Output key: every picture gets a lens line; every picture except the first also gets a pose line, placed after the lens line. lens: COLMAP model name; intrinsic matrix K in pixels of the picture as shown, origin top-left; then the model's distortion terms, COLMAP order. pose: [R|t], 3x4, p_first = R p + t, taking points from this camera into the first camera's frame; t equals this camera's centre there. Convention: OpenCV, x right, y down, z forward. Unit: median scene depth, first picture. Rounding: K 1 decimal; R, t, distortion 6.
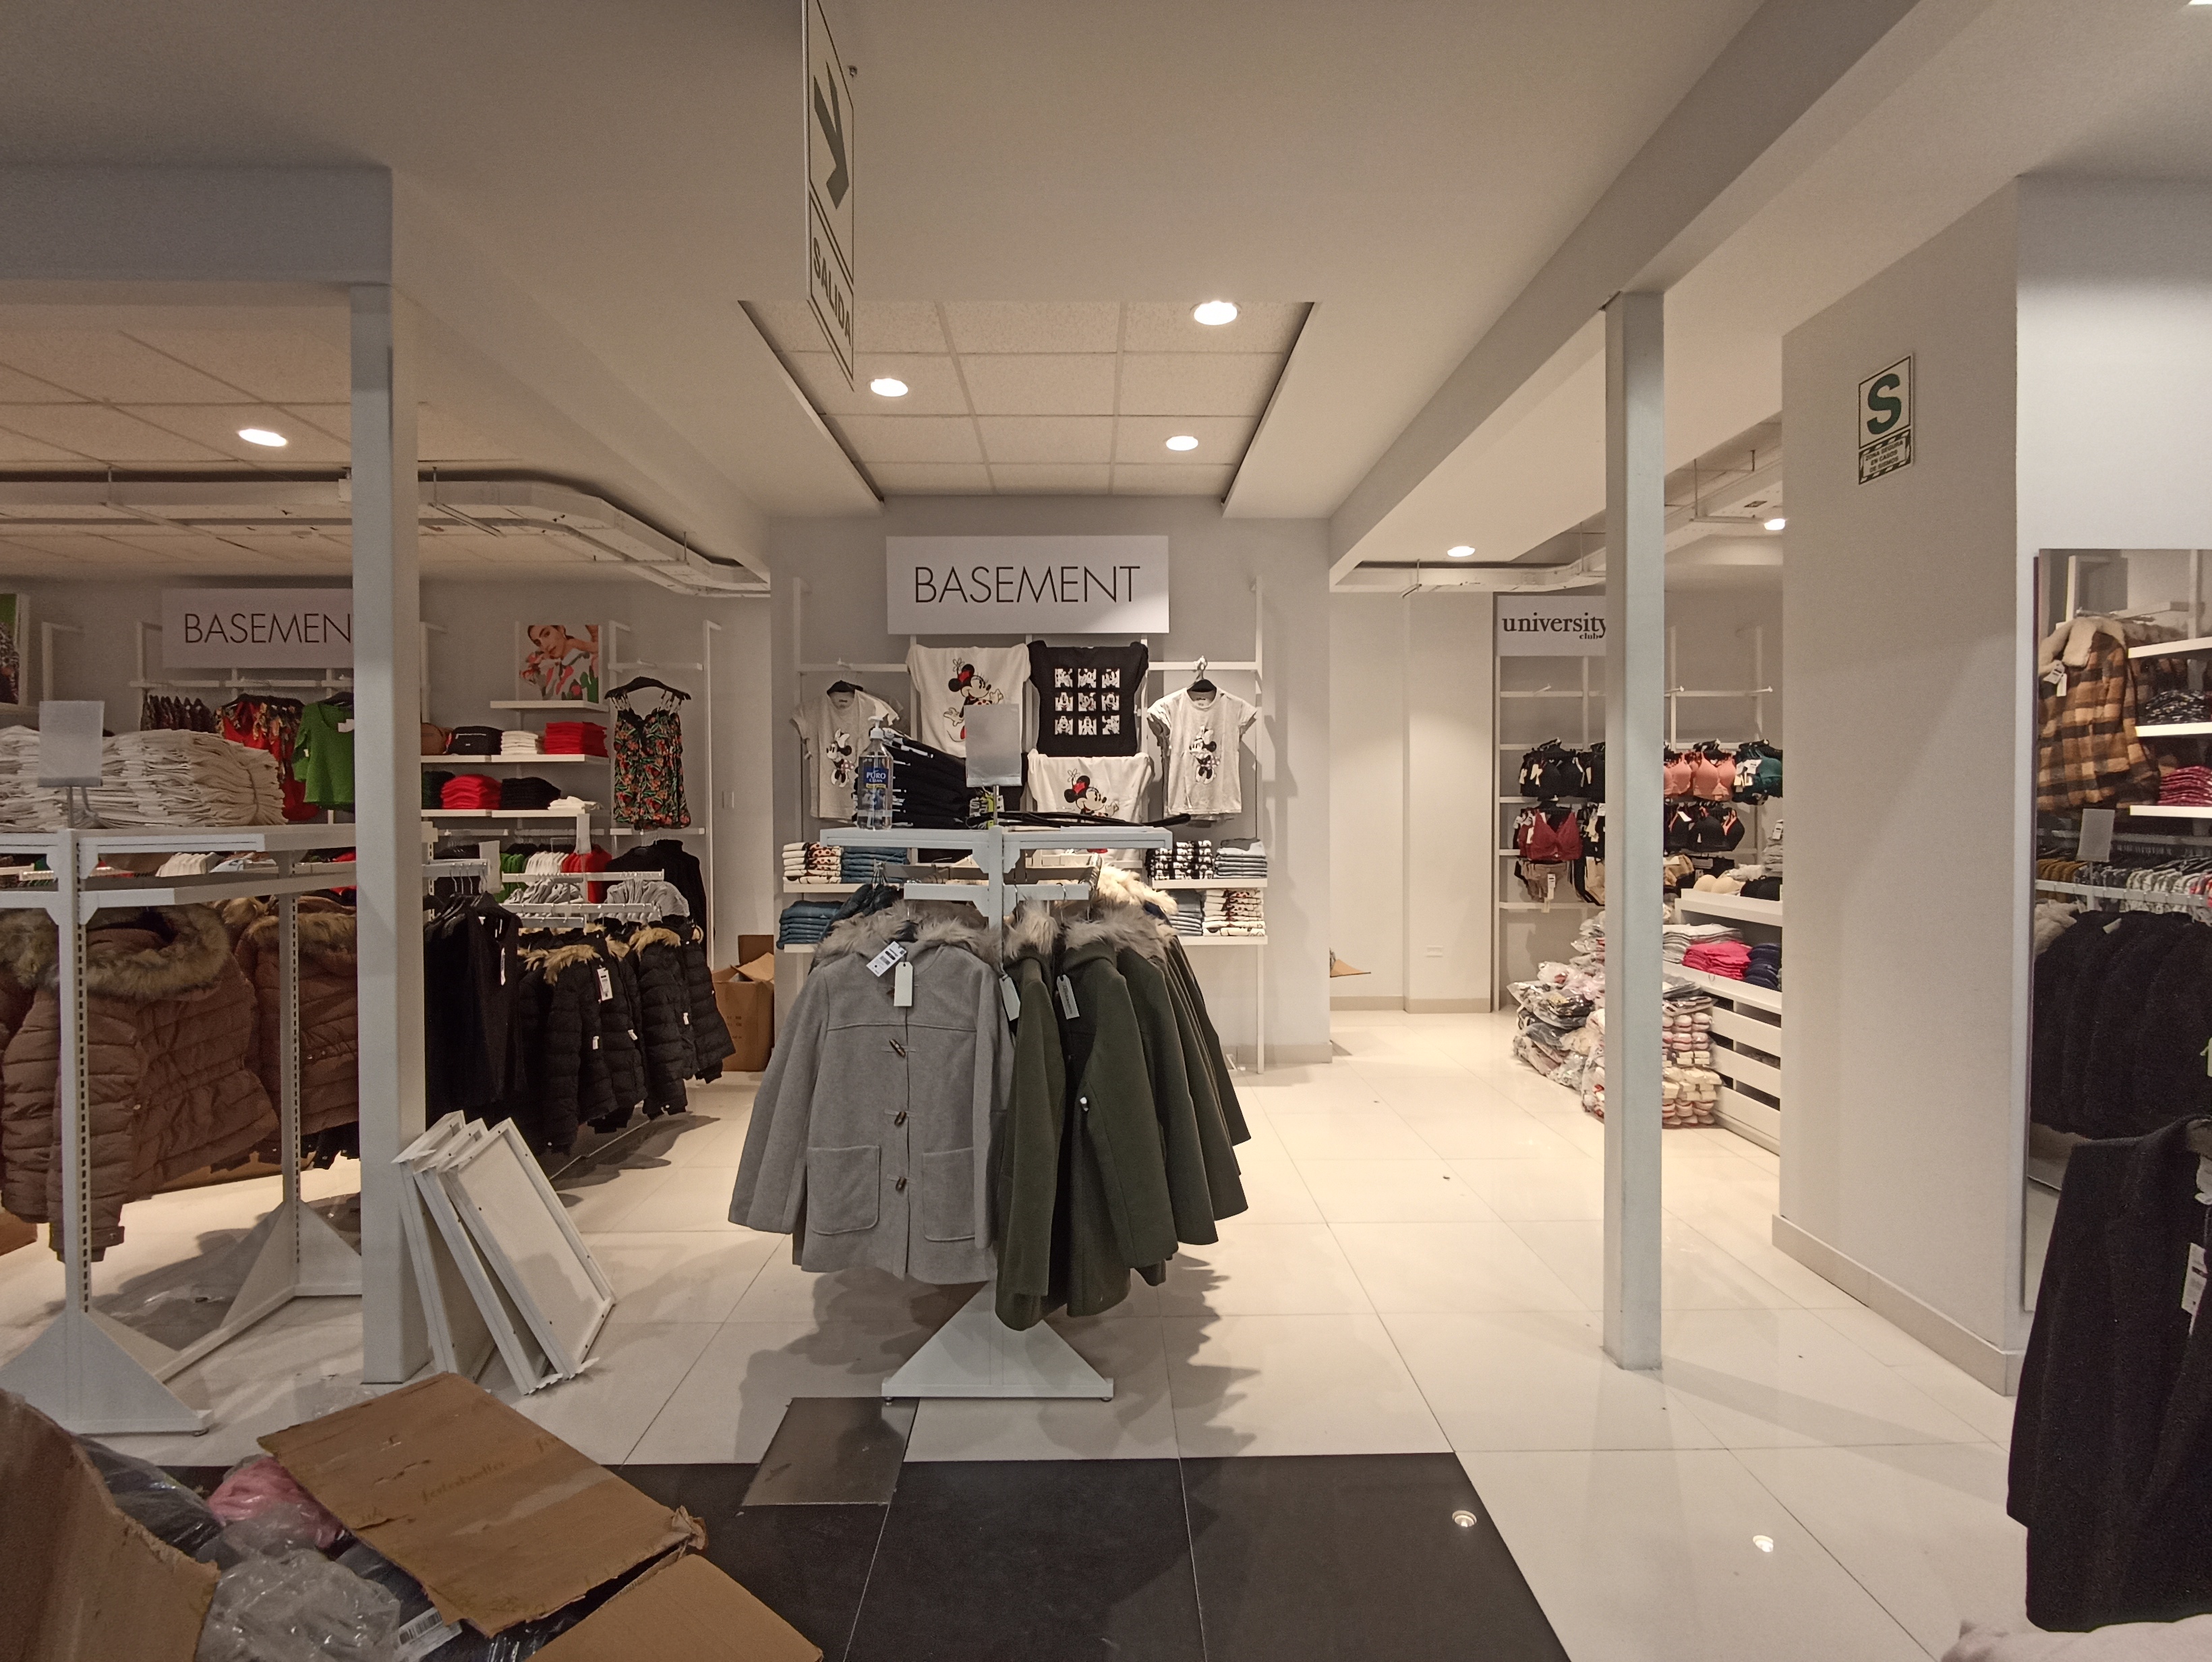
lens RADIAL K [[1008.4, 0, 1096.3], [0, 1008.4, 814.3], [0, 0, 1]] dist [-0.004896, -0.000933]
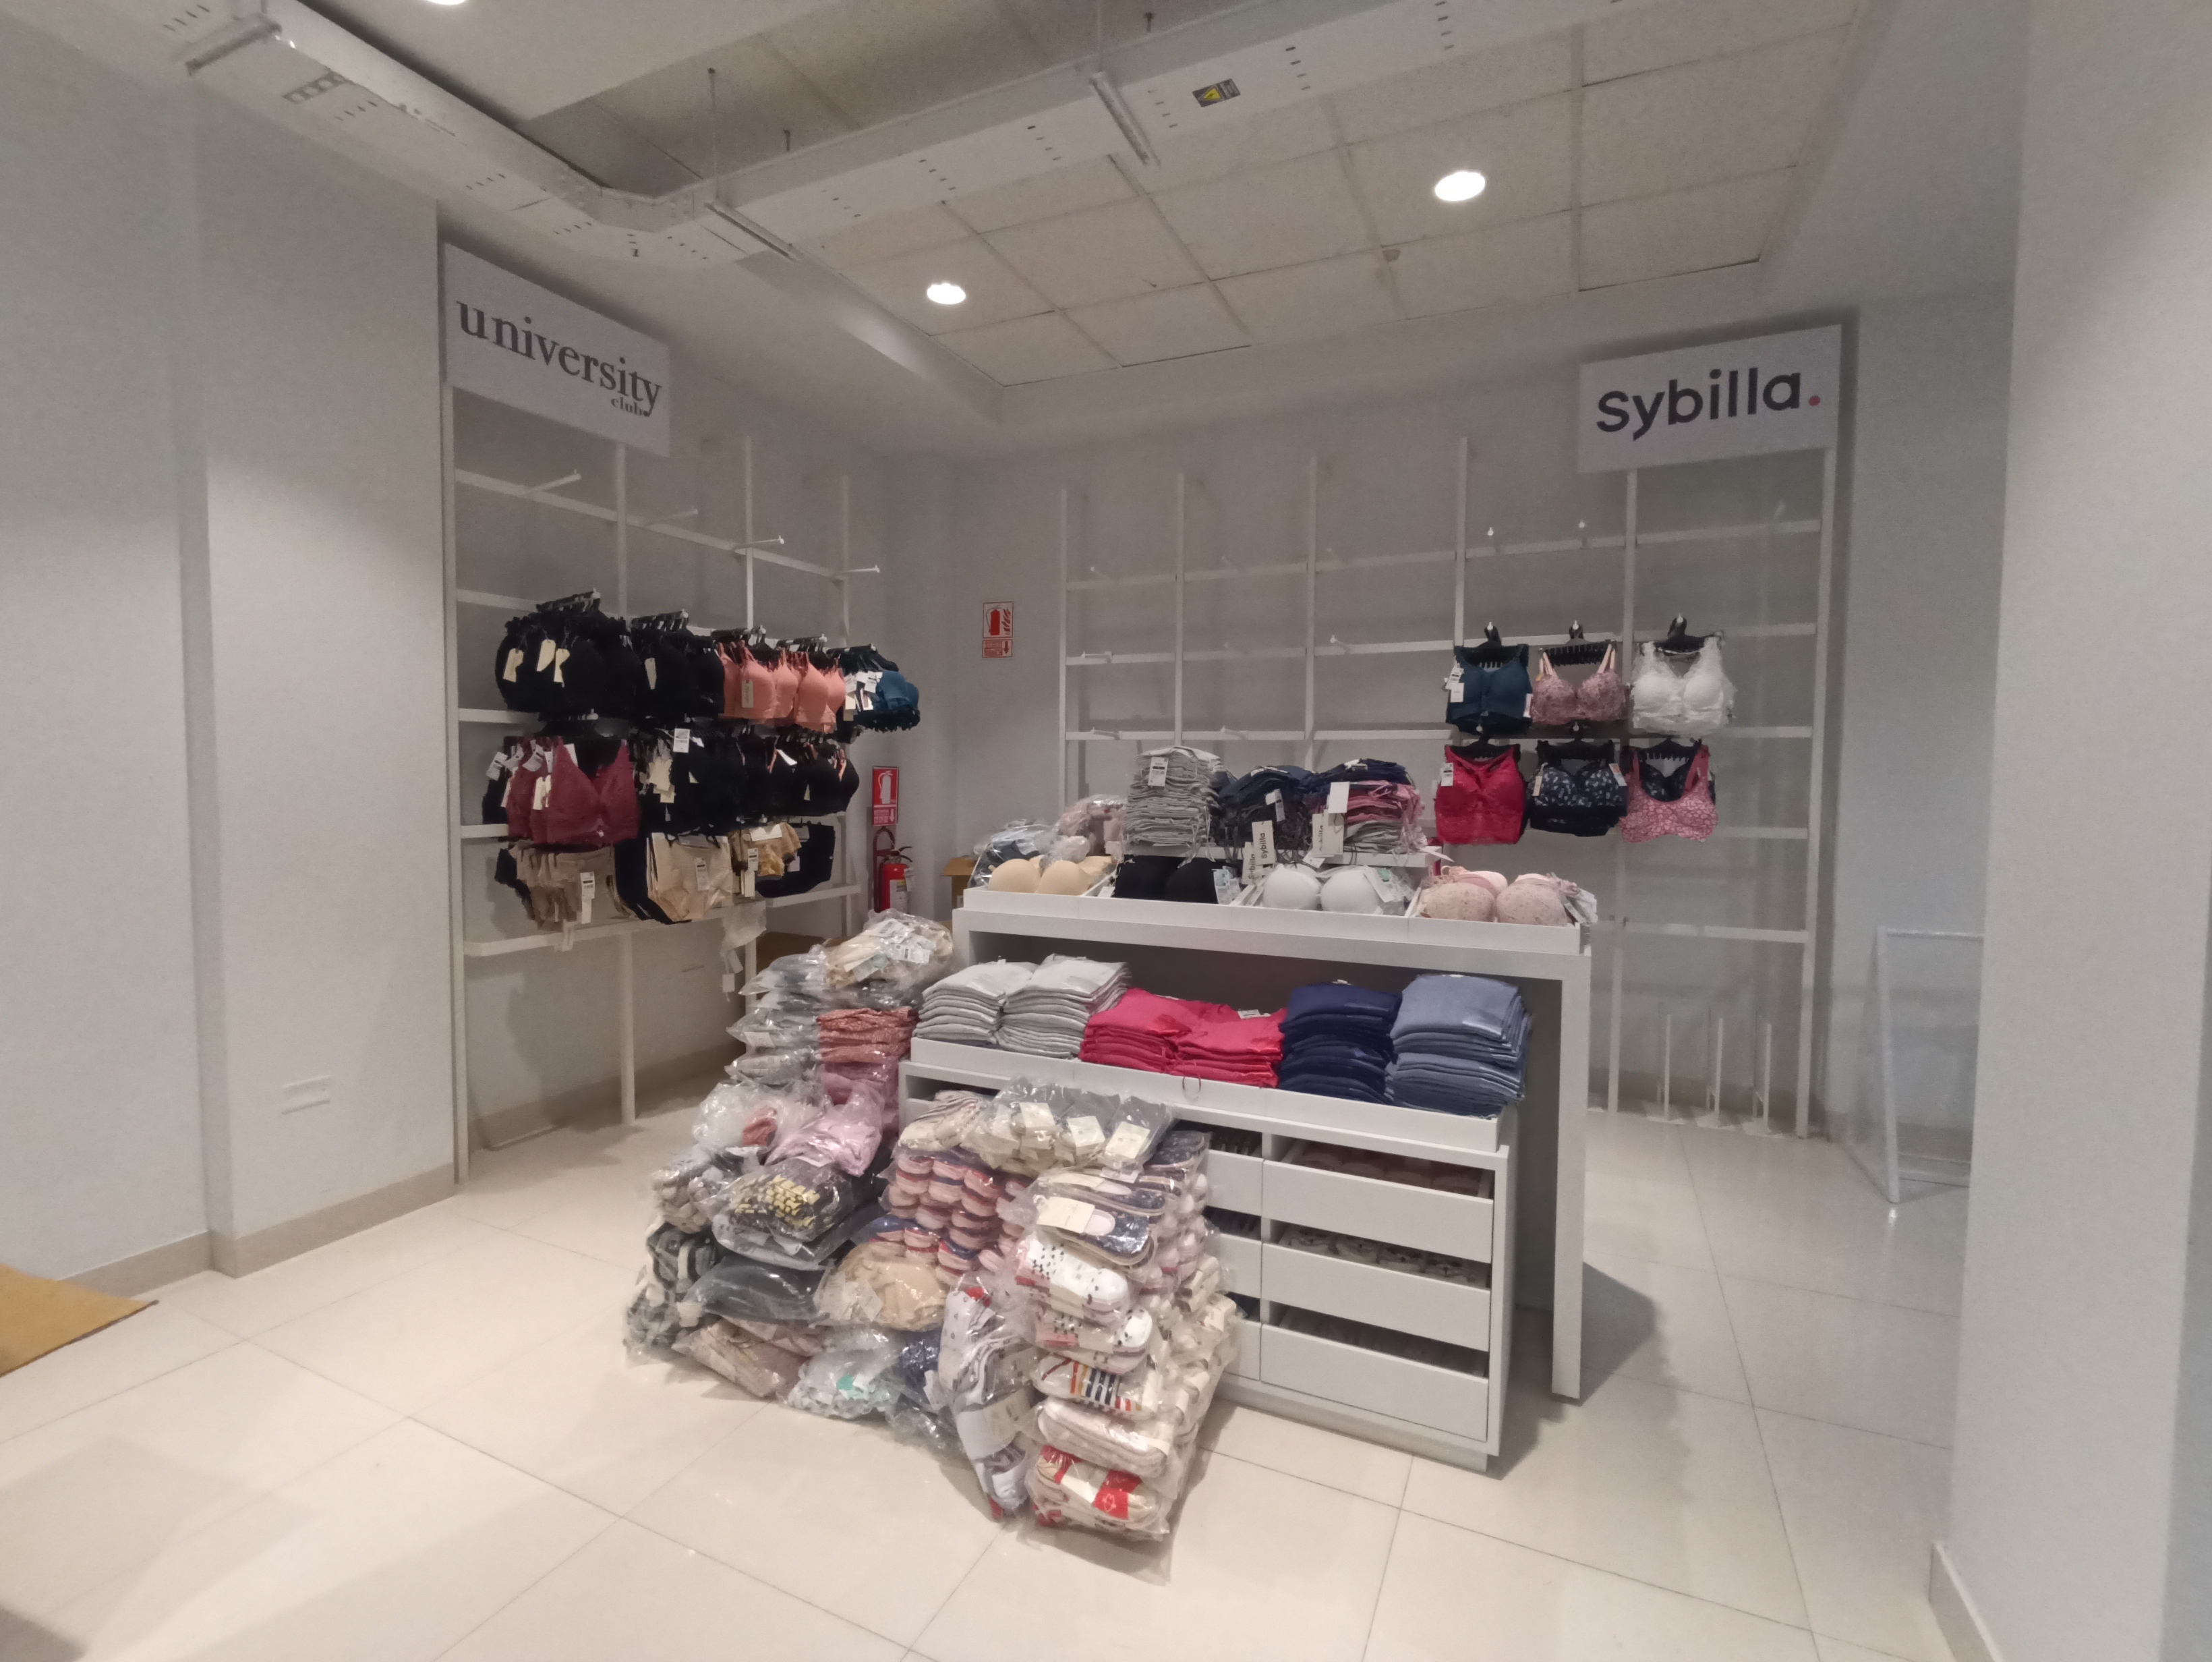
lens RADIAL K [[1008.4, 0, 1100.6], [0, 1008.4, 820.5], [0, 0, 1]] dist [-0.004896, -0.000933]
pose [[0.434655, -0.039018, 0.899751, 0.157209], [0.002283, 0.999106, 0.042223, 0.018345], [-0.900594, -0.016298, 0.434356, 0.712738]]
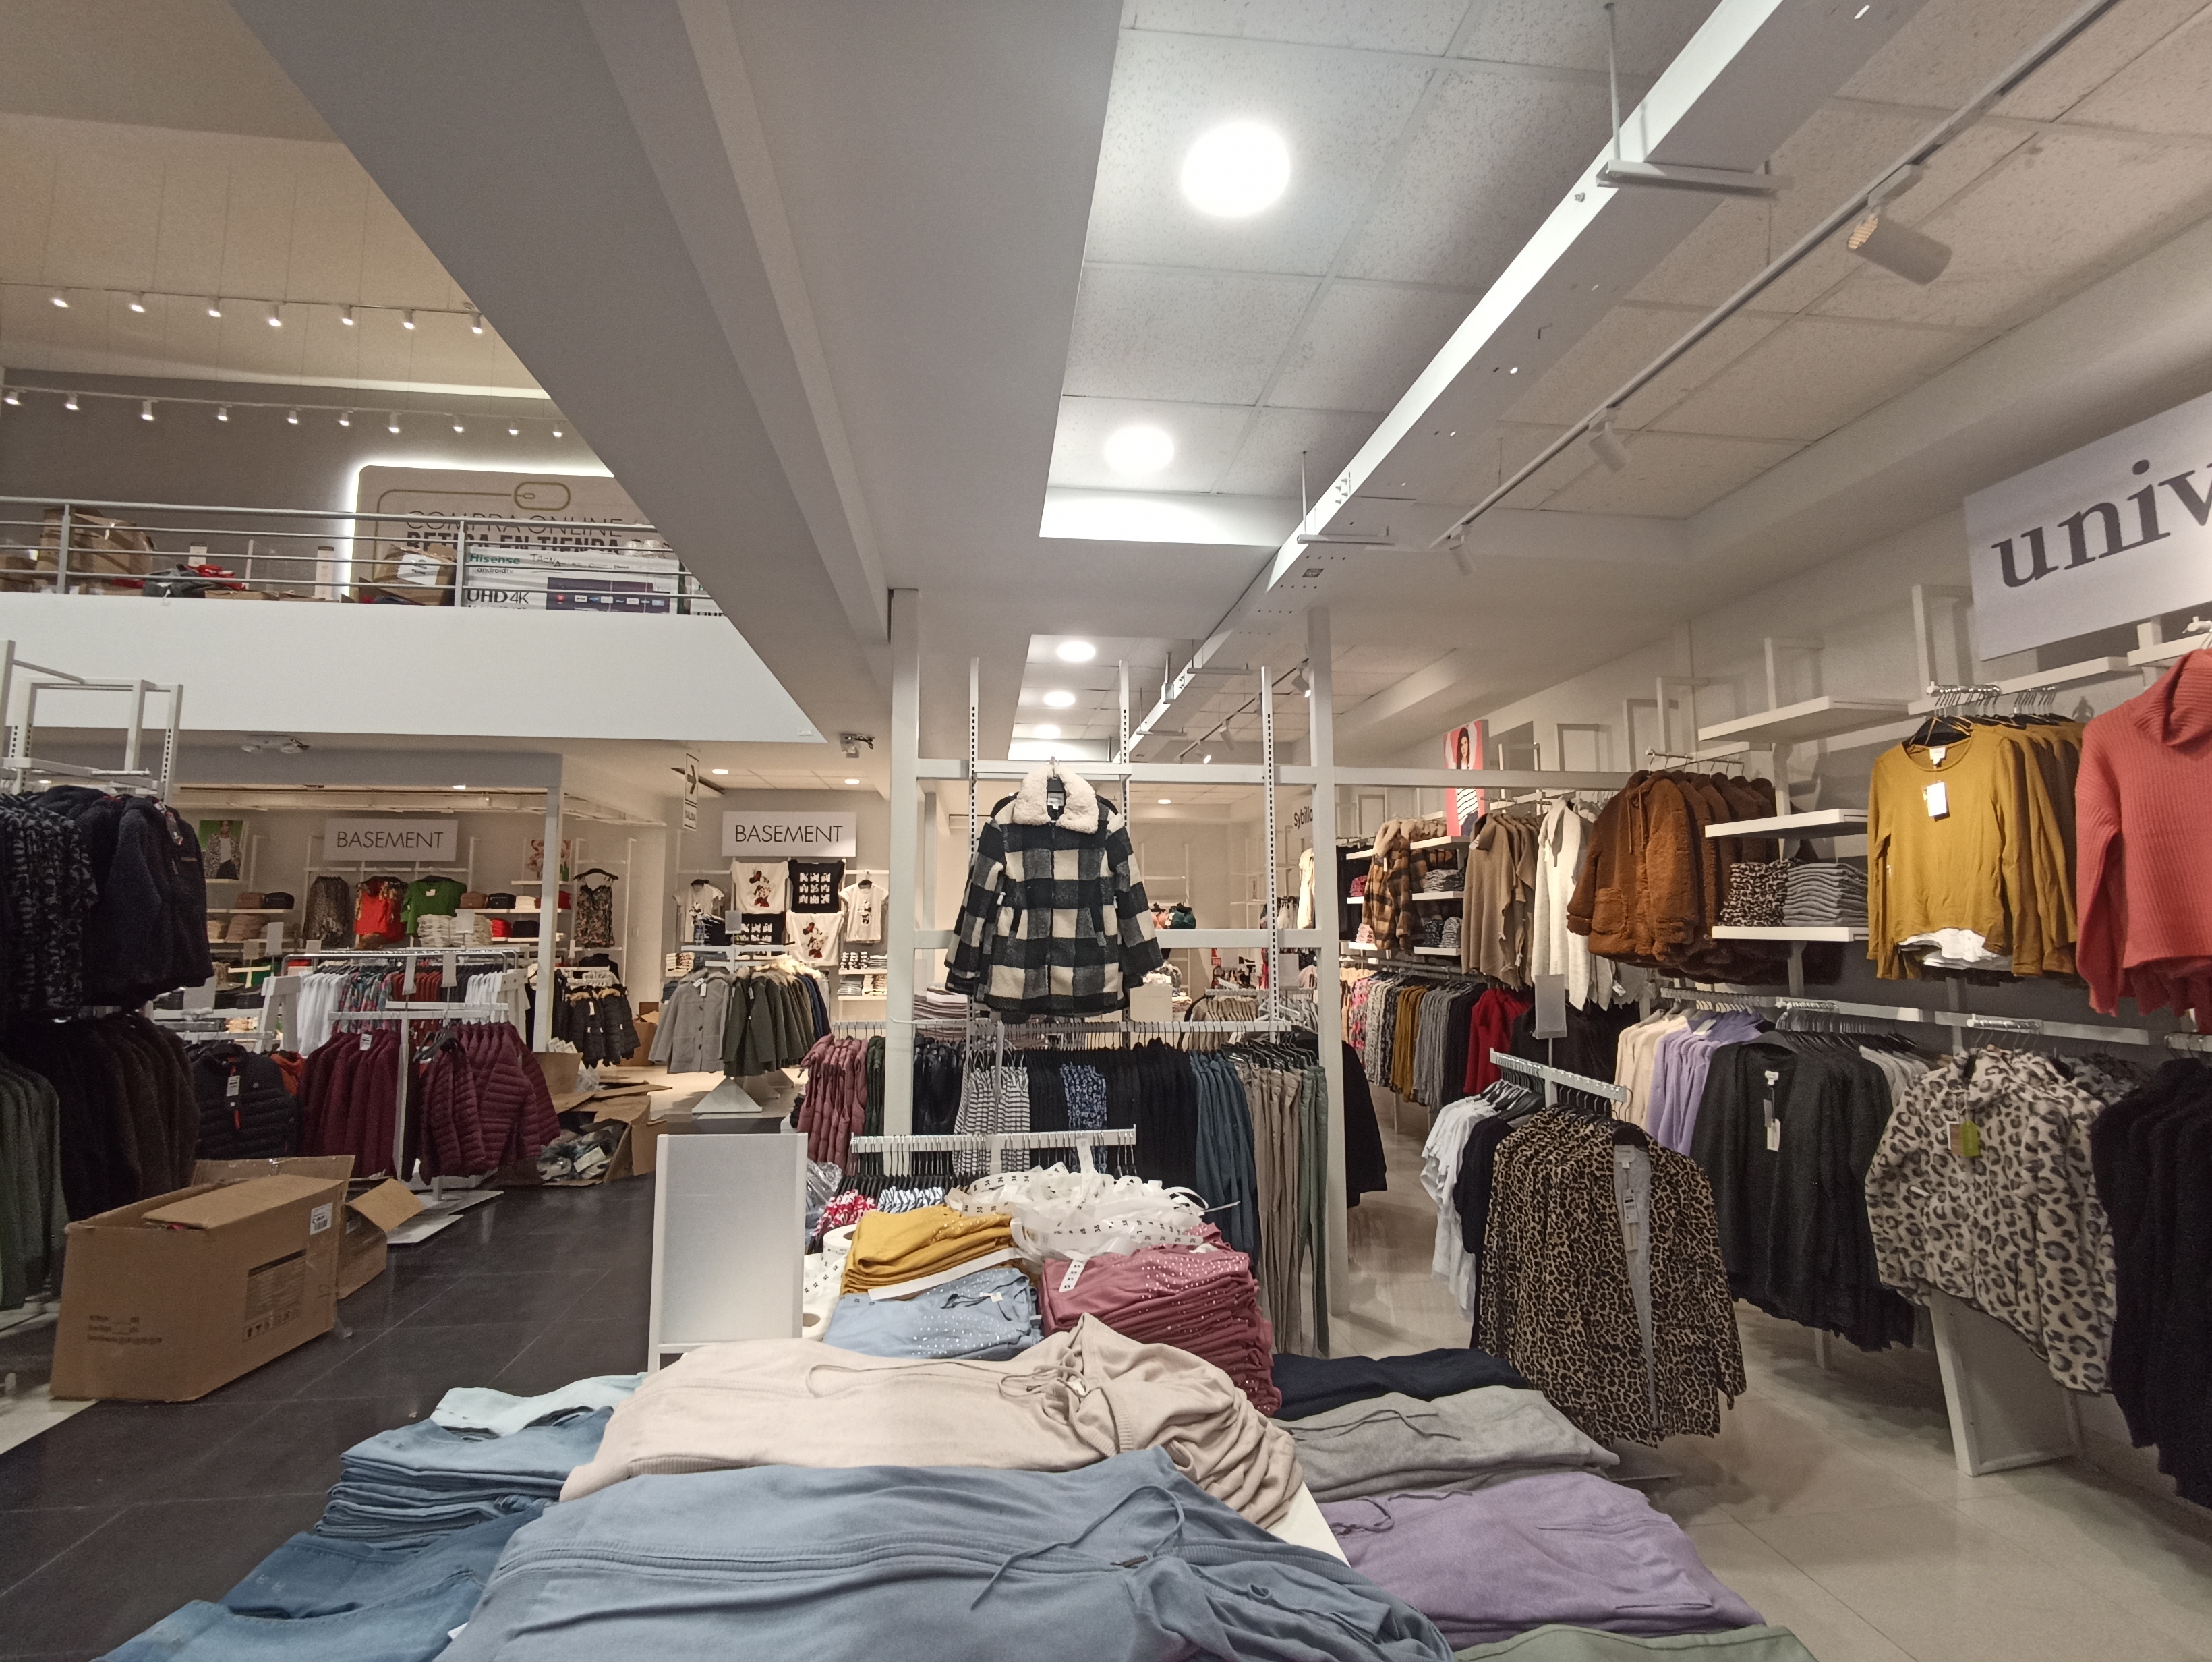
lens RADIAL K [[1008.4, 0, 1104.3], [0, 1008.4, 820.3], [0, 0, 1]] dist [-0.004896, -0.000933]
pose [[0.993337, 0.013751, 0.114427, 0.353680], [-0.000581, 0.993441, -0.114342, -0.008586], [-0.115248, 0.113514, 0.986830, -1.212855]]
